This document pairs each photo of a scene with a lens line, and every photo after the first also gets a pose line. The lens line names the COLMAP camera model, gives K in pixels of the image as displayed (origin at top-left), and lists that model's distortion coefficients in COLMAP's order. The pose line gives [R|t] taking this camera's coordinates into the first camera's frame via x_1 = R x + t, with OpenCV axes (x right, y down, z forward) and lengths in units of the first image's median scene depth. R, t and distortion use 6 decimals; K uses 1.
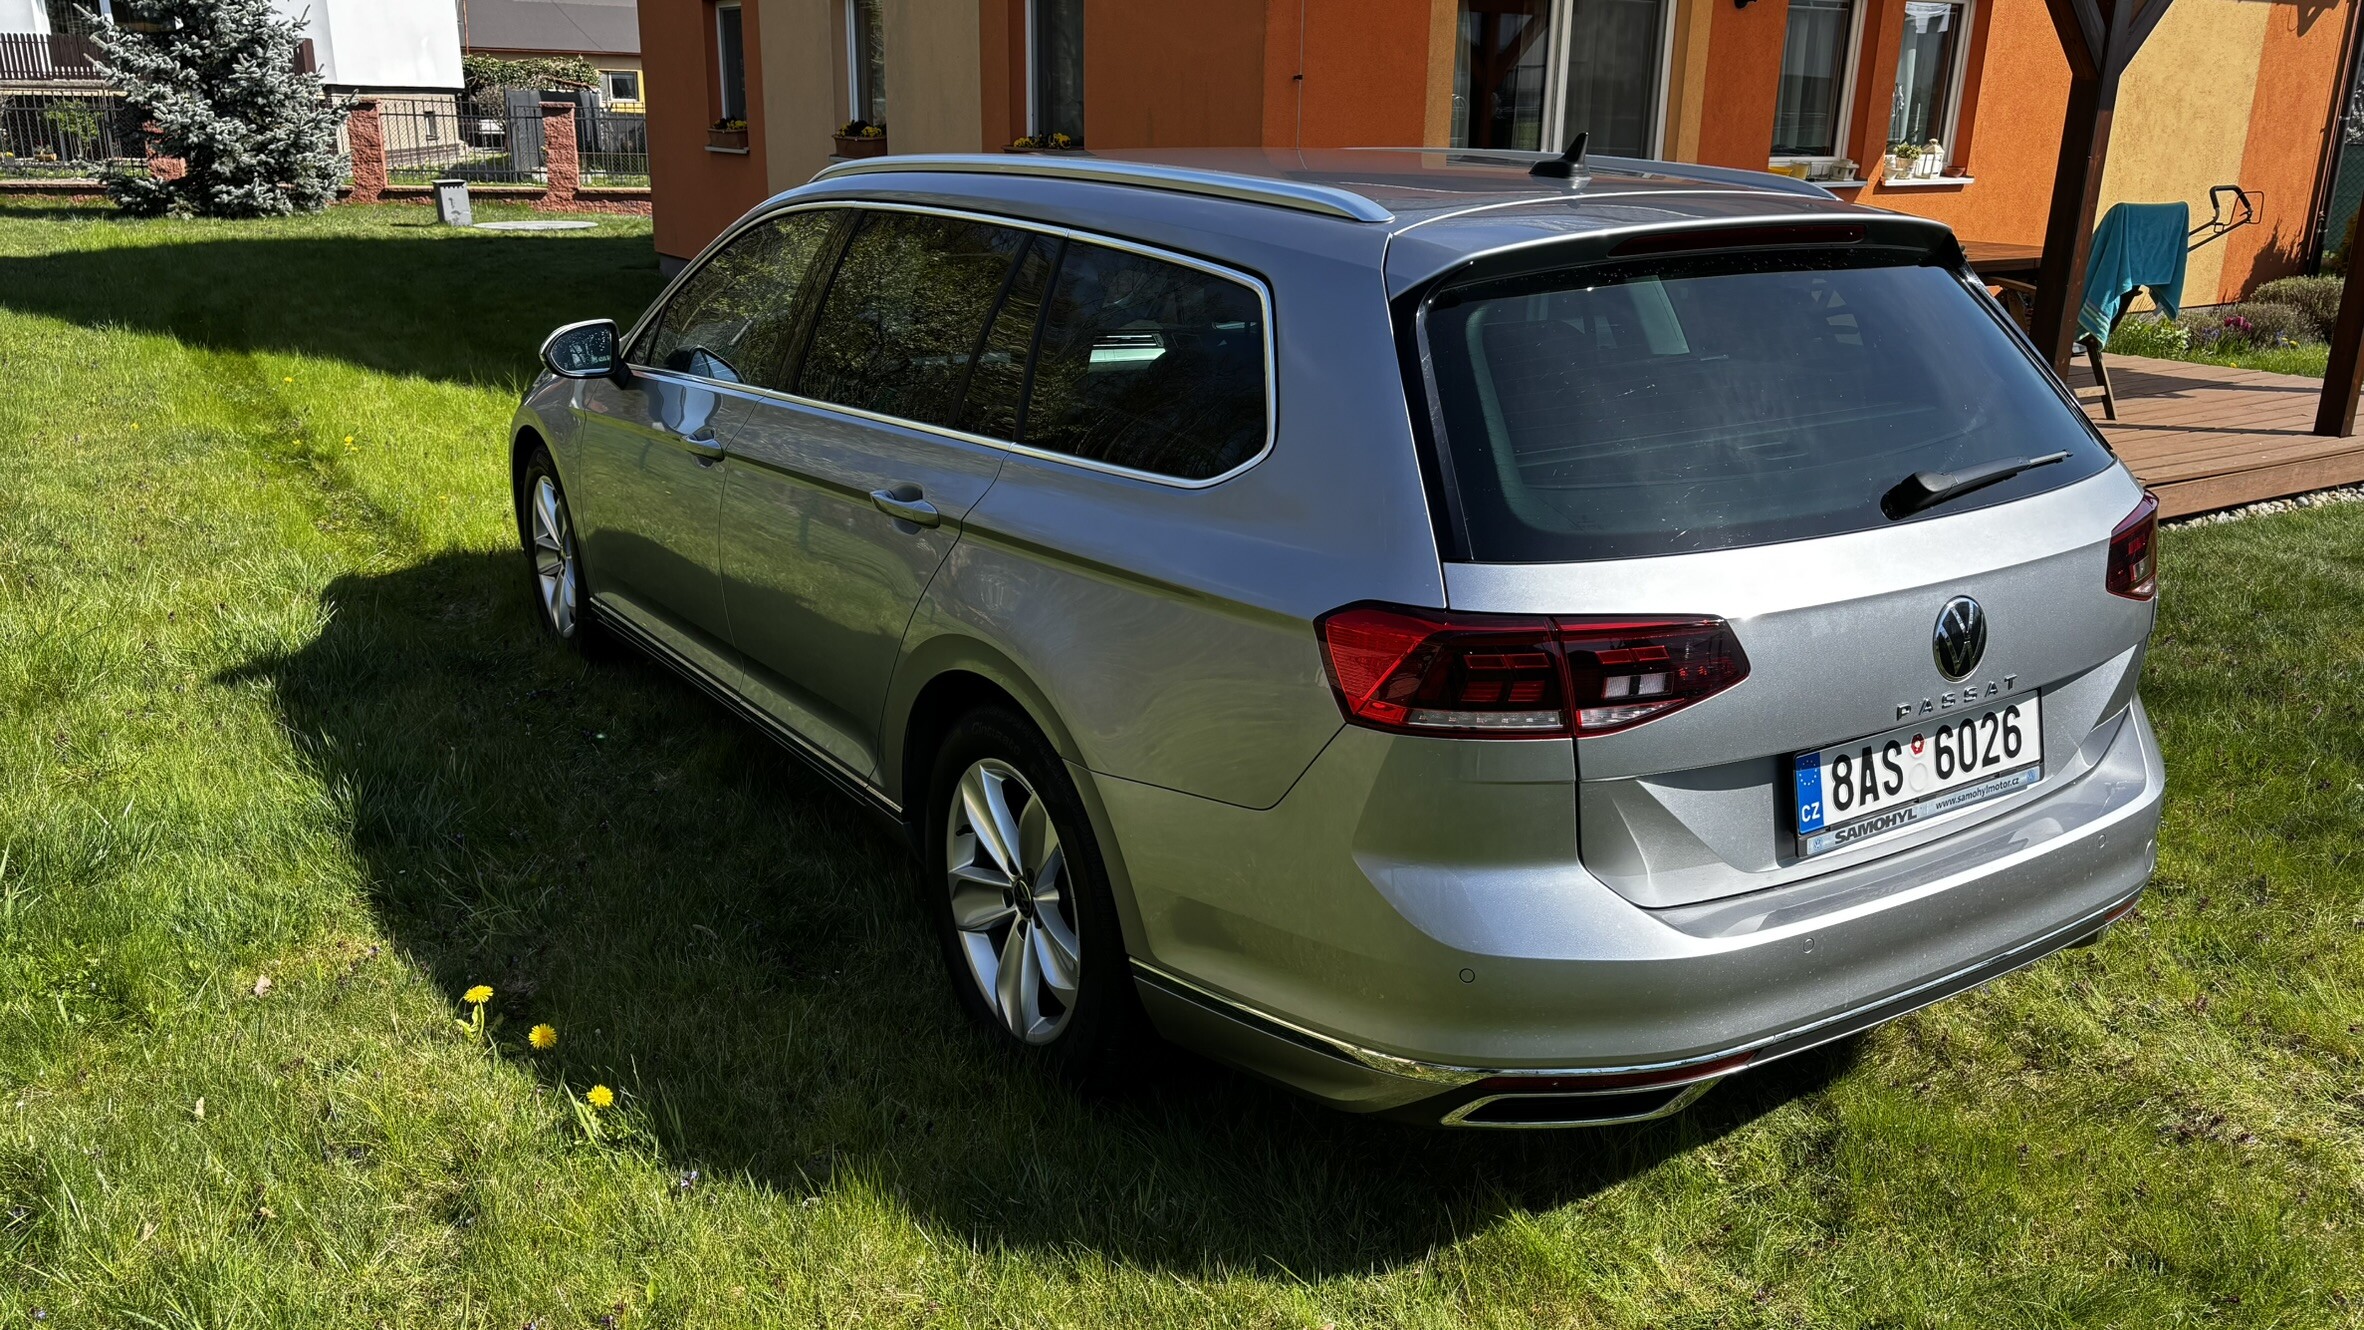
lens RADIAL K [[1798.7, 0, 1187.2], [0, 1798.7, 666.8], [0, 0, 1]] dist [0.038449, -0.037706]
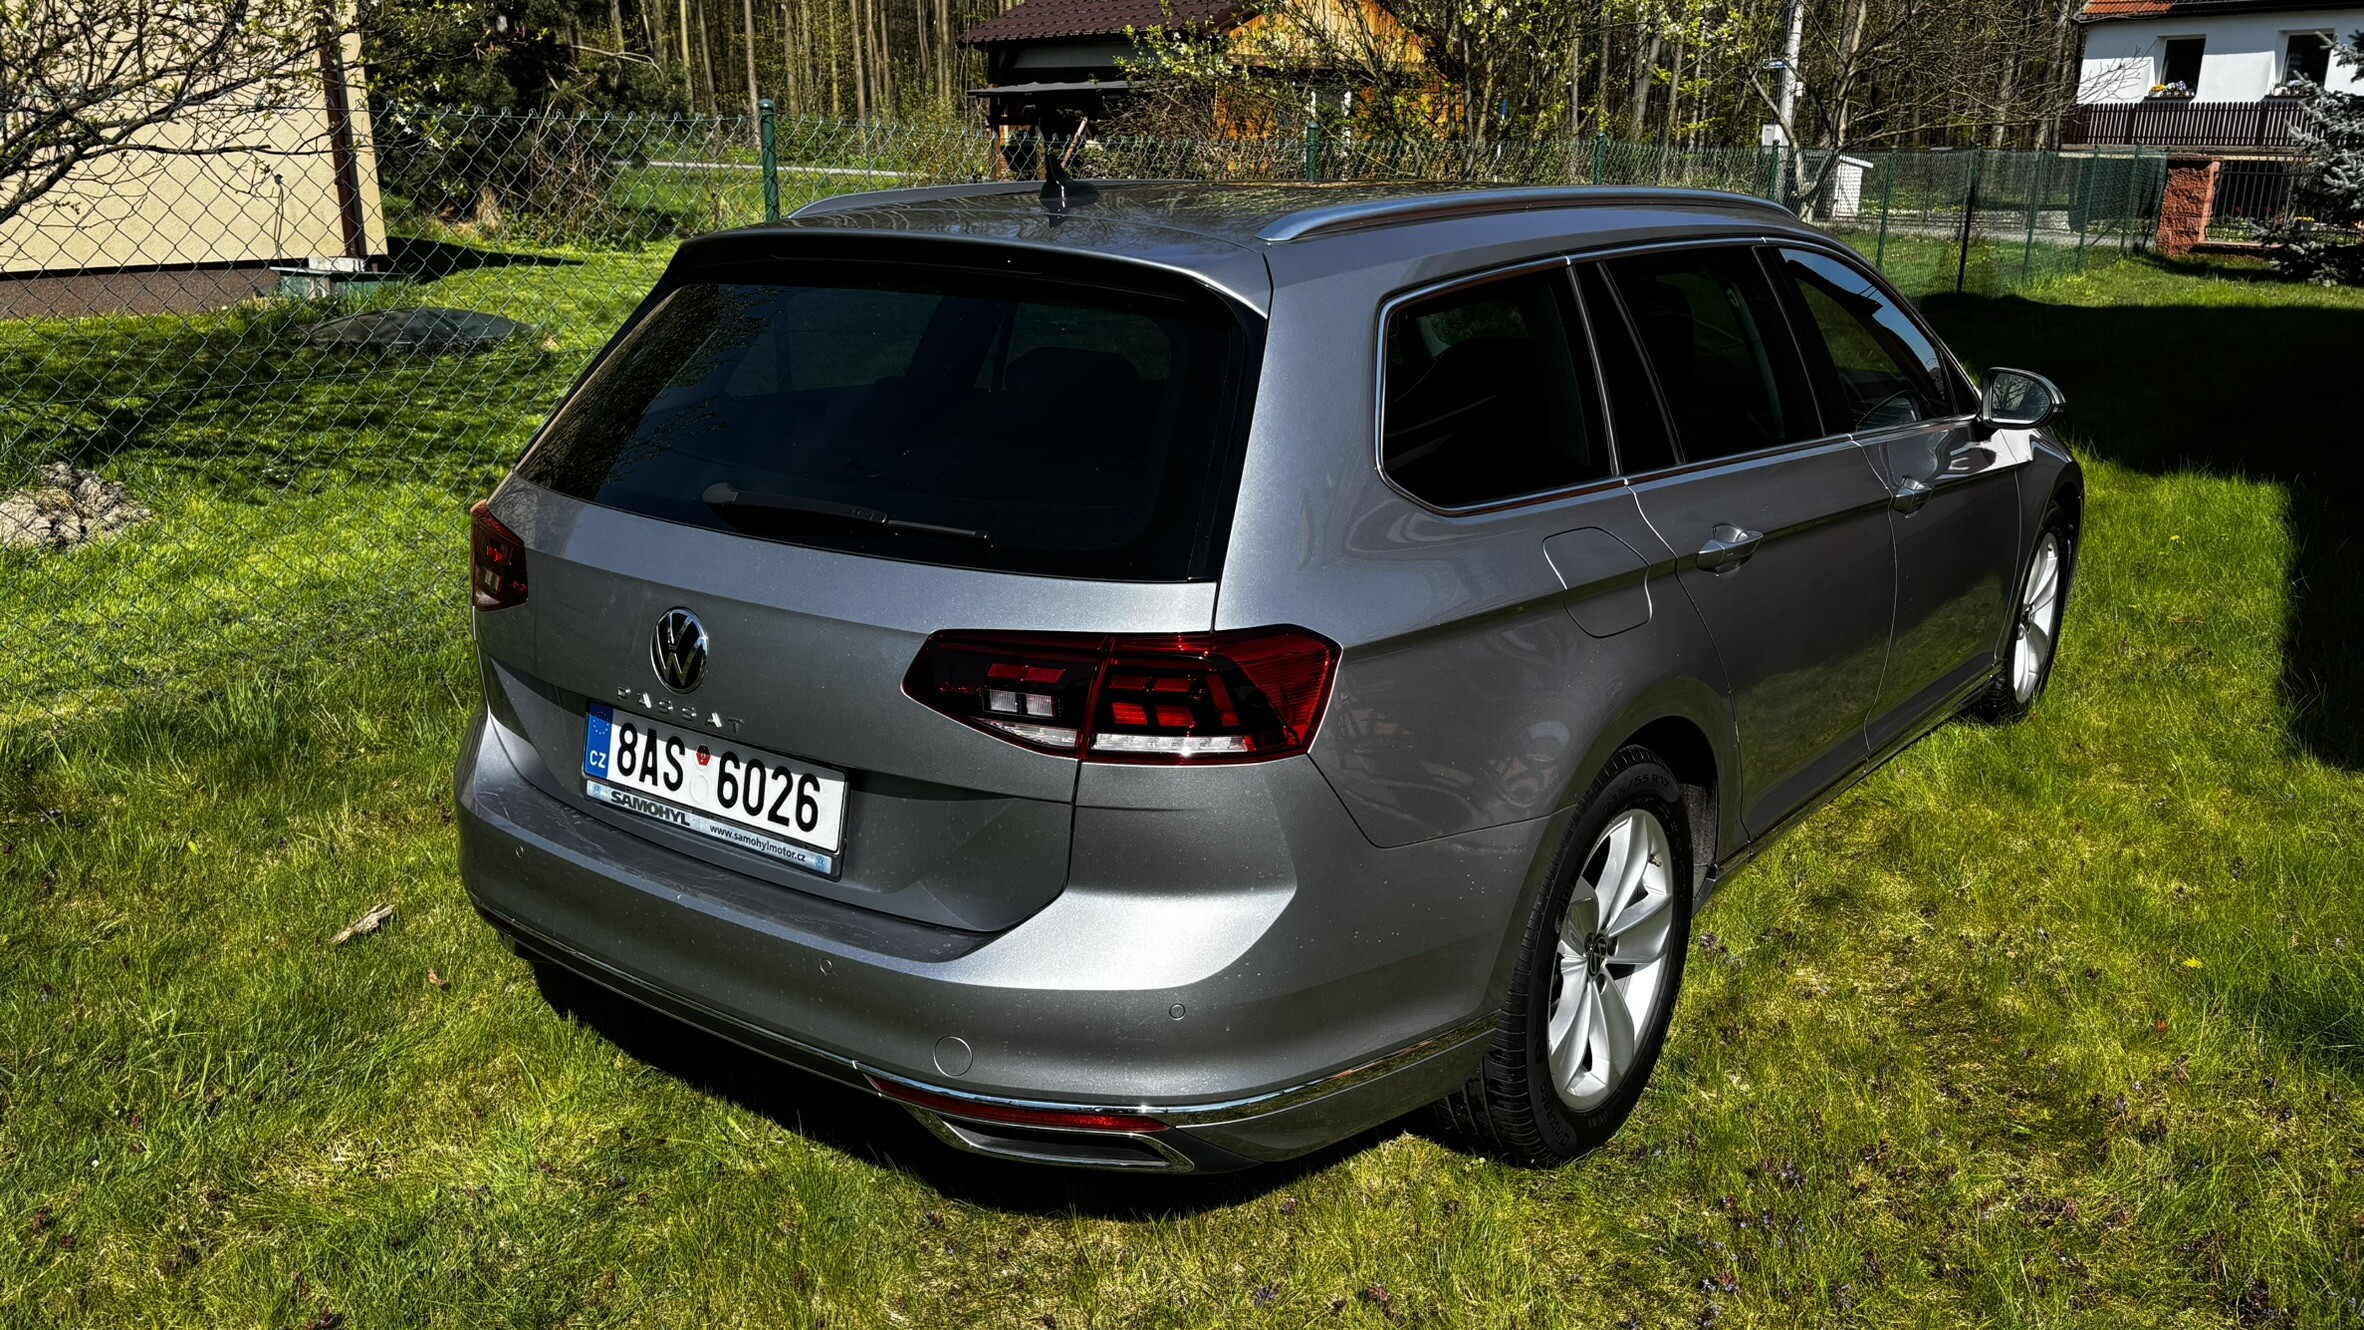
lens RADIAL K [[1798.7, 0, 1179.9], [0, 1798.7, 679.1], [0, 0, 1]] dist [0.038449, -0.037706]
pose [[0.355127, 0.258529, -0.898358, 0.163288], [-0.285624, 0.945050, 0.159057, -0.027228], [0.890115, 0.200107, 0.409455, 0.097131]]
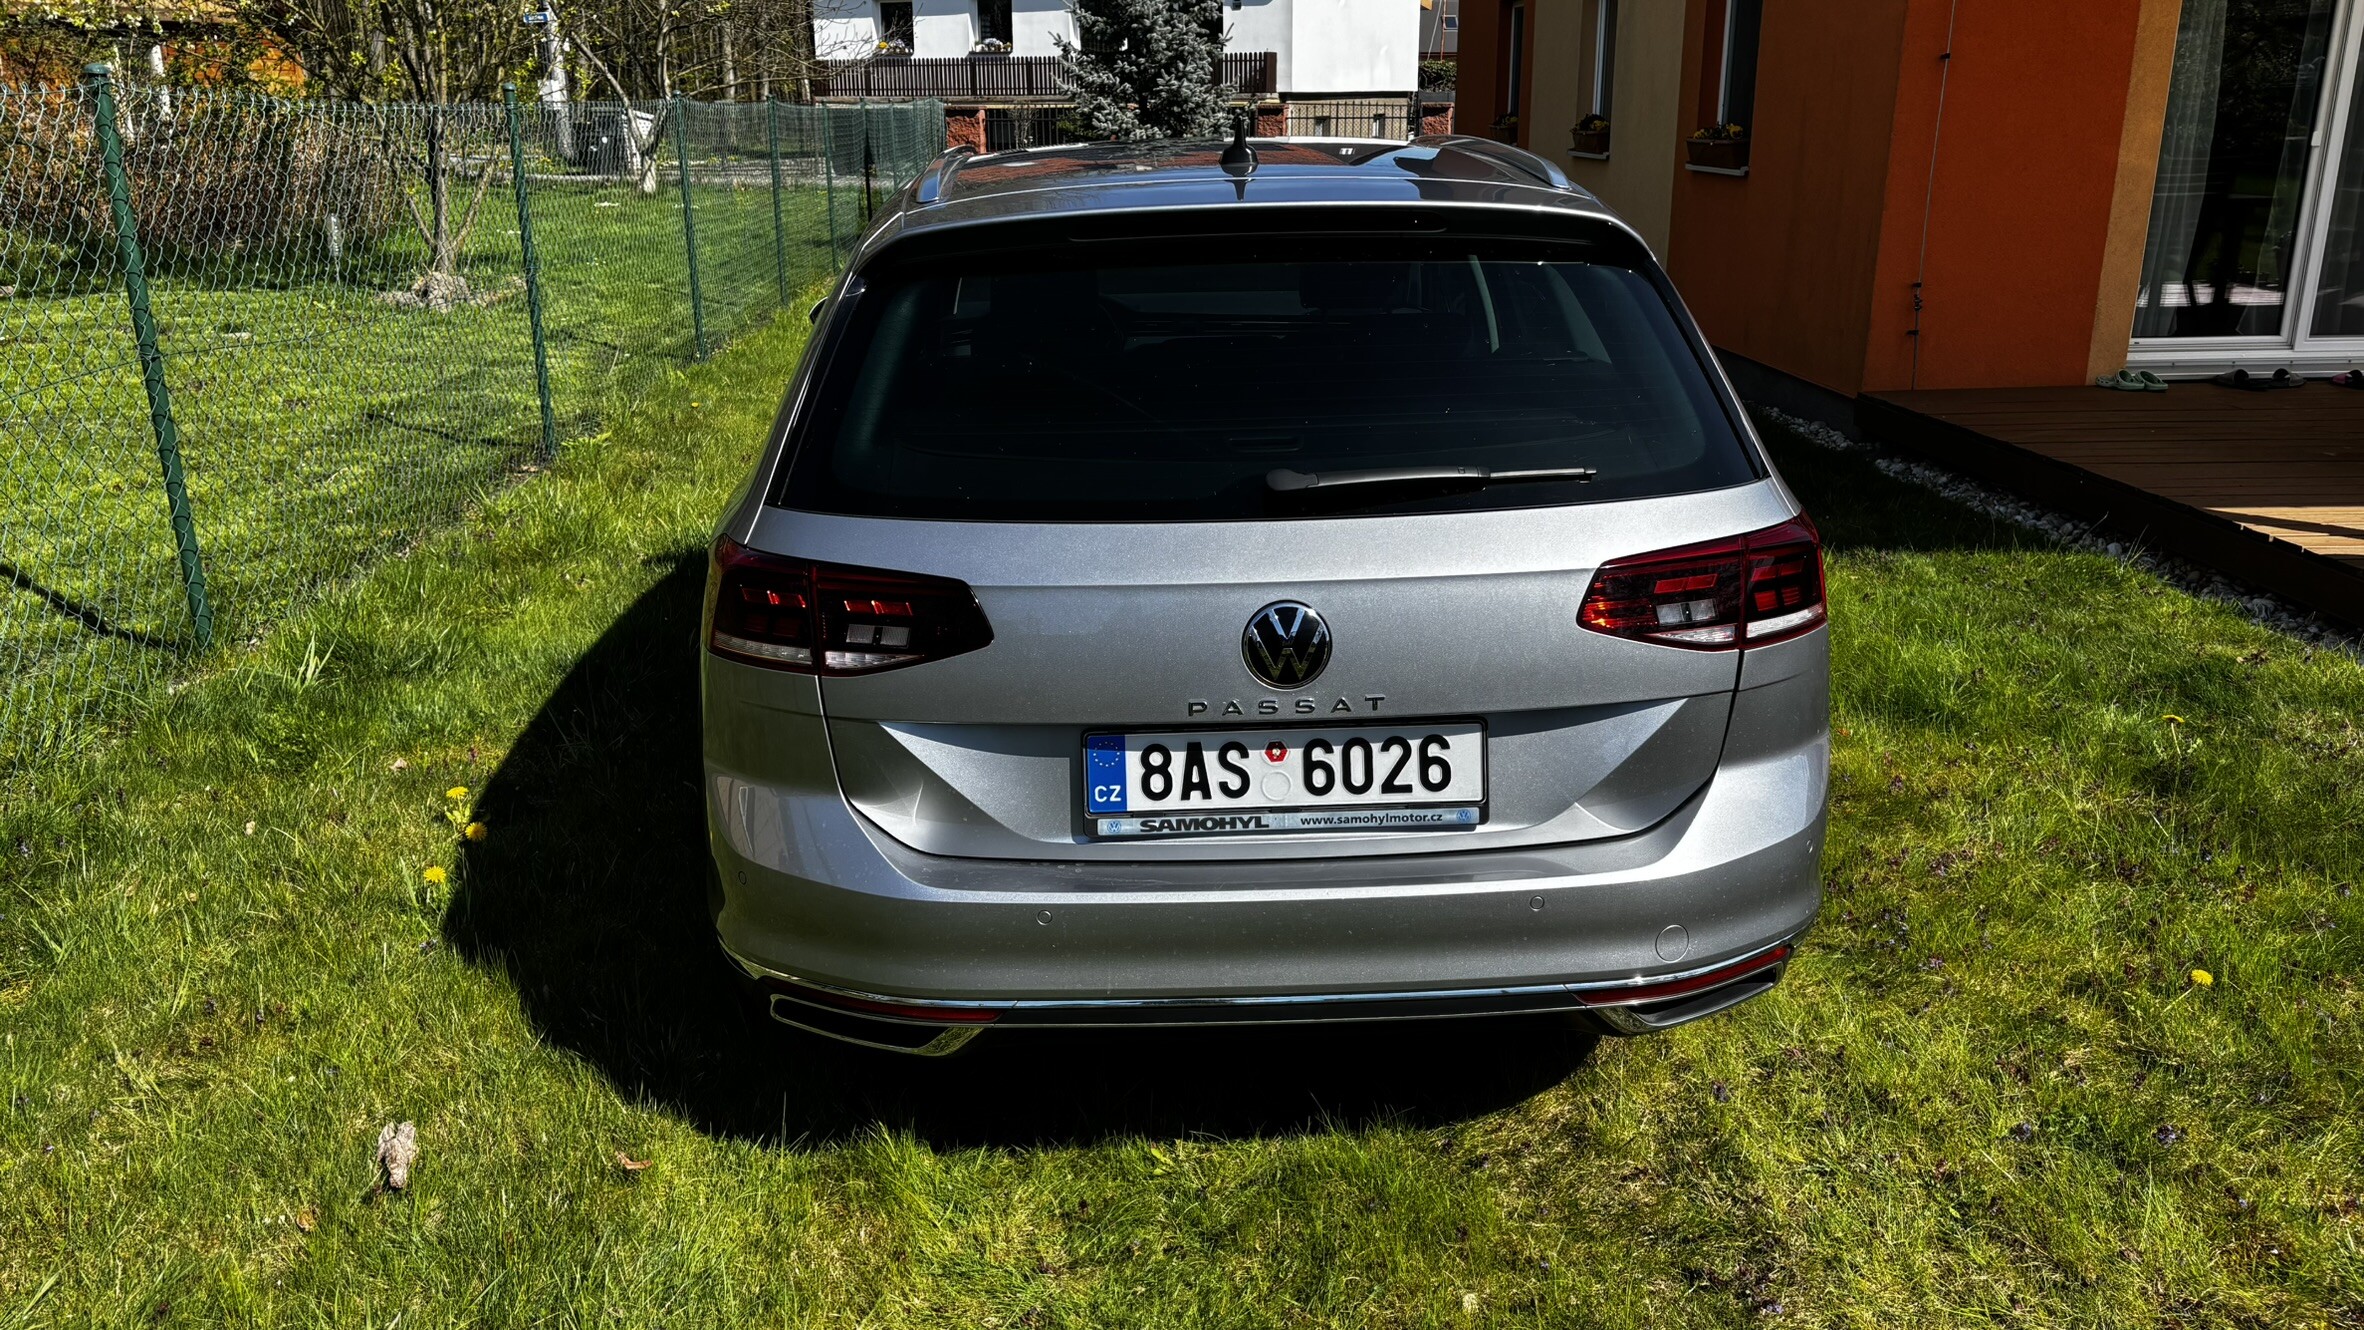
lens RADIAL K [[1798.7, 0, 1148.9], [0, 1798.7, 645.4], [0, 0, 1]] dist [0.038449, -0.037706]
pose [[0.854745, 0.129456, -0.502646, 0.097395], [-0.133820, 0.990622, 0.027575, -0.003669], [0.501502, 0.043695, 0.864053, 0.015881]]
